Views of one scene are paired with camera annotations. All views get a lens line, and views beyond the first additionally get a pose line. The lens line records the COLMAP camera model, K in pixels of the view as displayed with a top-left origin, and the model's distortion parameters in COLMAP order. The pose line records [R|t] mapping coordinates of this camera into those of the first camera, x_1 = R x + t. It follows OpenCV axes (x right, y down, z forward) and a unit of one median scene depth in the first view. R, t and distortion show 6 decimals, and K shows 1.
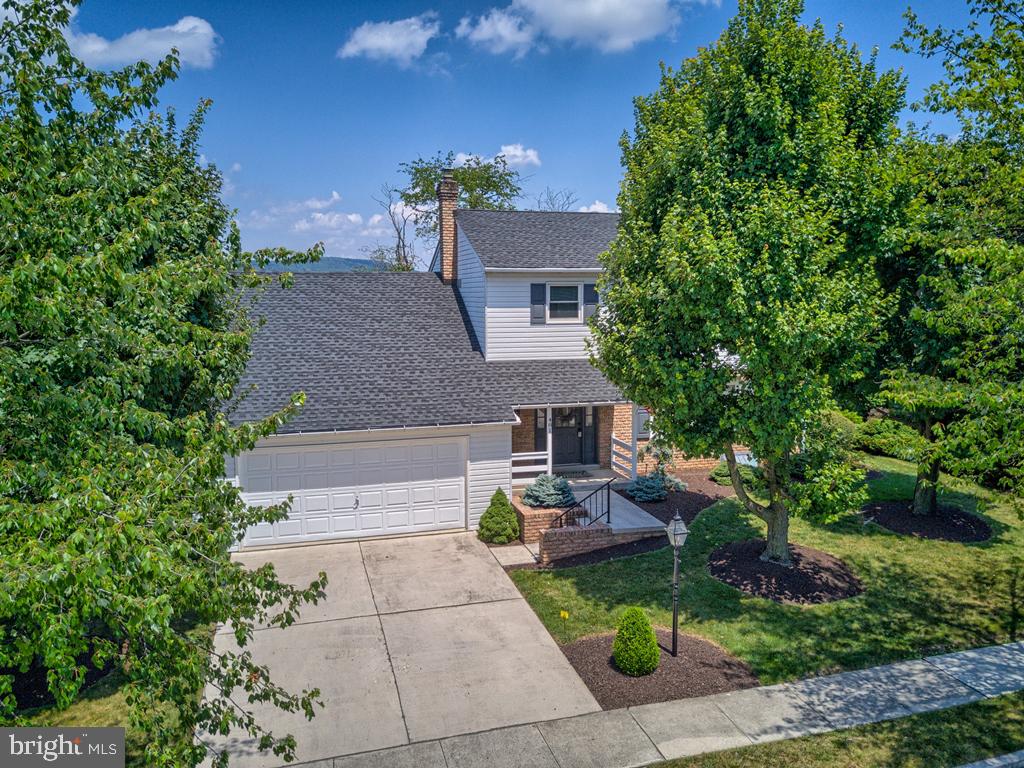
lens RADIAL K [[790.3, 0, 501.7], [0, 790.3, 390.4], [0, 0, 1]] dist [0.024716, -0.001457]
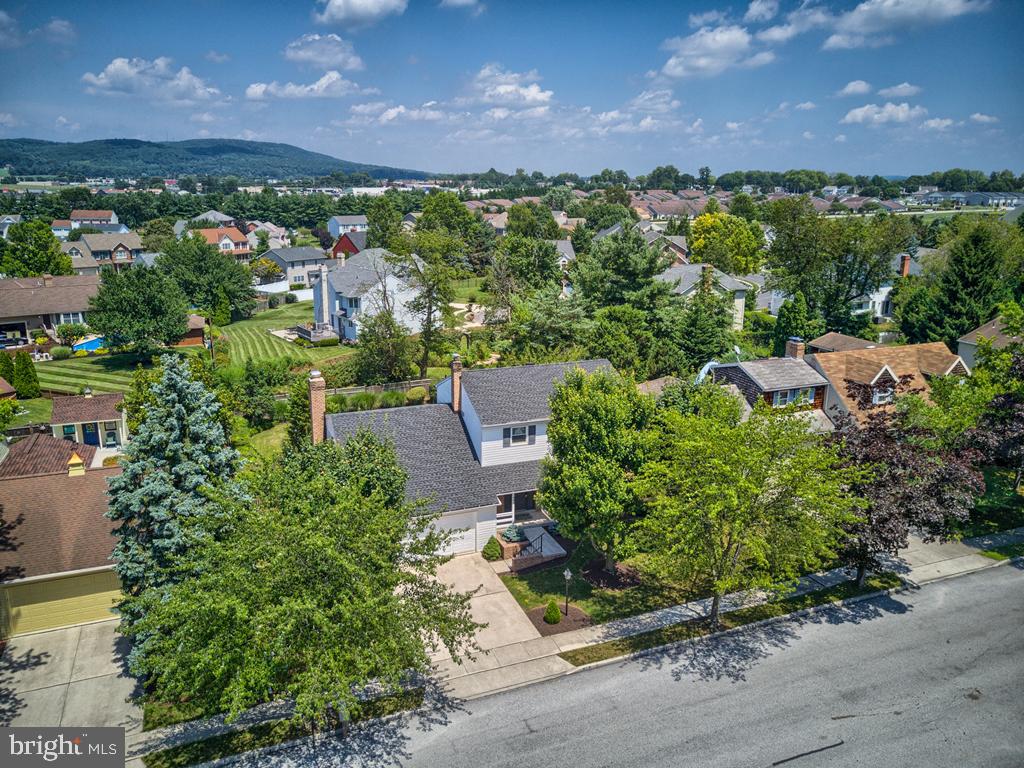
lens RADIAL K [[790.3, 0, 509.8], [0, 790.3, 386.5], [0, 0, 1]] dist [0.024716, -0.001457]
pose [[0.993768, -0.015580, 0.110370, -0.227723], [0.000974, 0.991359, 0.131173, -0.685017], [-0.111460, -0.130248, 0.985197, -1.339807]]
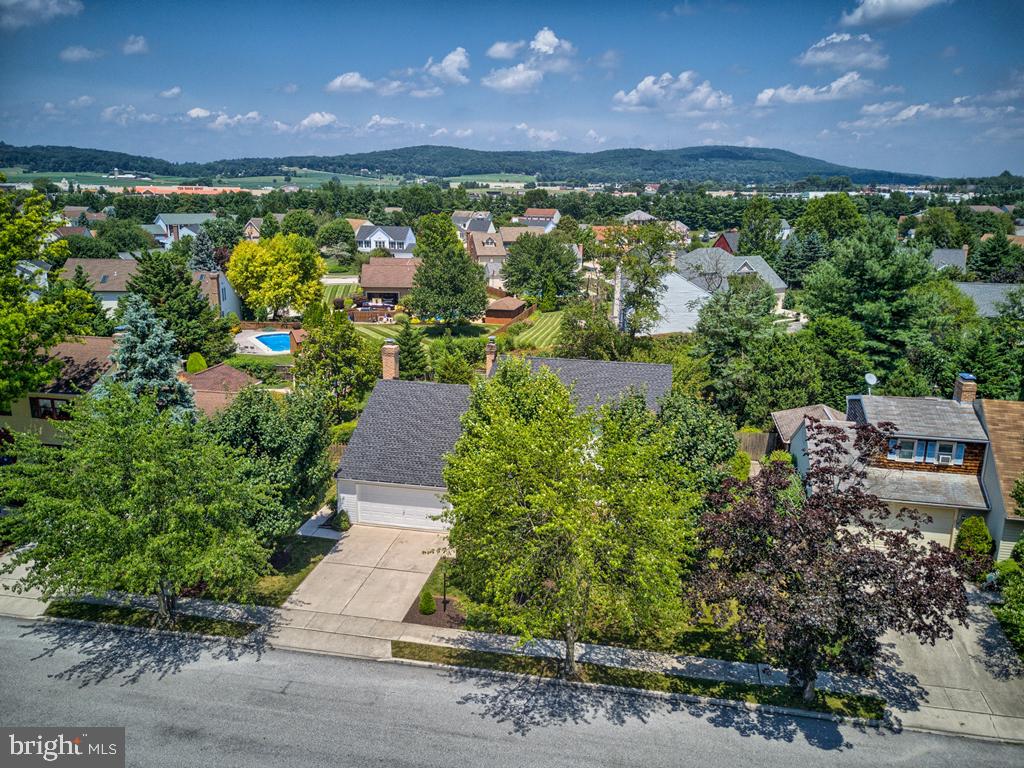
lens RADIAL K [[790.3, 0, 506.0], [0, 790.3, 375.0], [0, 0, 1]] dist [0.024716, -0.001457]
pose [[0.888208, 0.126375, -0.441719, 1.207044], [-0.074715, 0.988359, 0.132531, -0.668391], [0.453325, -0.084712, 0.887310, -0.981426]]
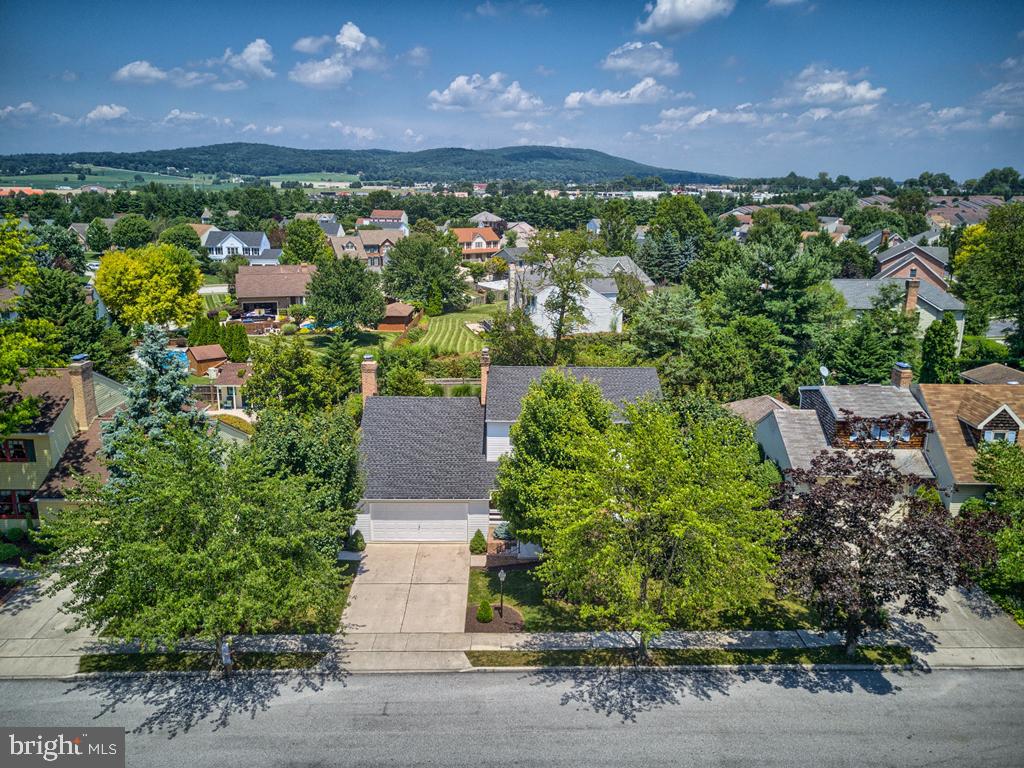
lens RADIAL K [[790.3, 0, 507.0], [0, 790.3, 380.1], [0, 0, 1]] dist [0.024716, -0.001457]
pose [[0.966626, 0.078177, -0.243972, 0.692954], [-0.048118, 0.990757, 0.126827, -0.685691], [0.251631, -0.110855, 0.961453, -1.280127]]
